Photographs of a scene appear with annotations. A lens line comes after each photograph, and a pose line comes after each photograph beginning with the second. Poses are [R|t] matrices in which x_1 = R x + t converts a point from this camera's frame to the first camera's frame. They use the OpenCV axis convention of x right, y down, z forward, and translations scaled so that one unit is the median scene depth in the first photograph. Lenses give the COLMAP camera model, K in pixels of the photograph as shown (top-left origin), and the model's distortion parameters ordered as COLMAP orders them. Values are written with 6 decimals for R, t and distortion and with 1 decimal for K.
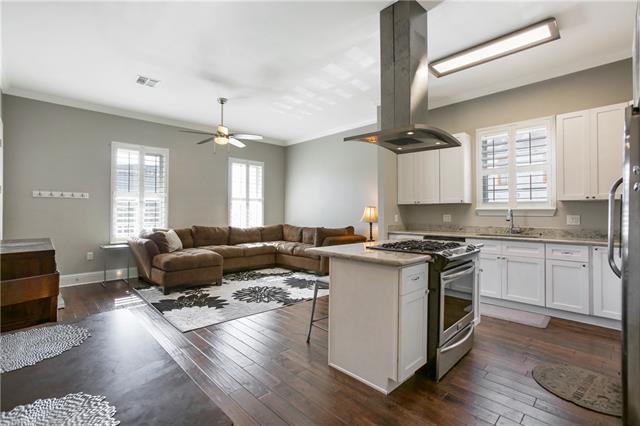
lens RADIAL K [[292.9, 0, 321.8], [0, 292.9, 208.1], [0, 0, 1]] dist [-0.055516, 0.000348]
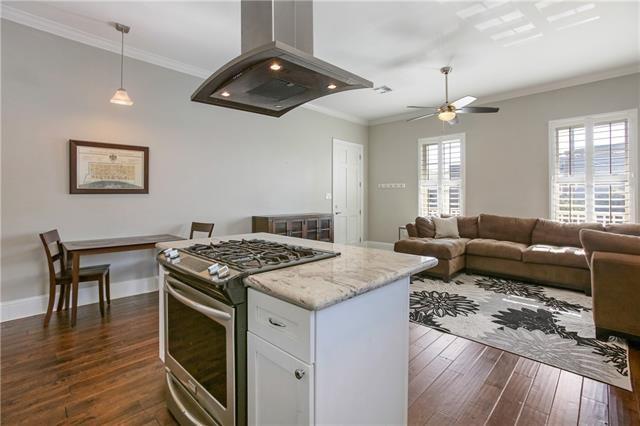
lens RADIAL K [[303.9, 0, 317.4], [0, 303.9, 198.7], [0, 0, 1]] dist [0.001466, 0.000199]
pose [[0.028248, 0.002969, -0.999597, 0.605246], [0.010097, 0.999944, 0.003255, 0.008270], [0.999550, -0.010185, 0.028217, 0.634262]]
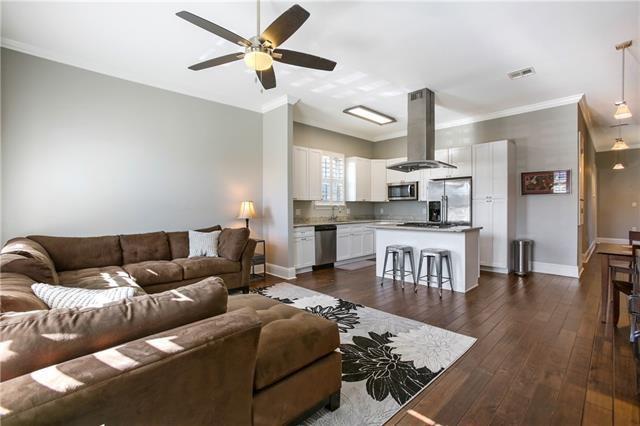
lens RADIAL K [[292.9, 0, 321.8], [0, 292.9, 208.1], [0, 0, 1]] dist [-0.055516, 0.000348]
pose [[-0.016826, -0.002891, 0.999854, -0.901095], [-0.010807, 0.999938, 0.002709, 0.015112], [-0.999800, -0.010760, -0.016856, 0.980071]]
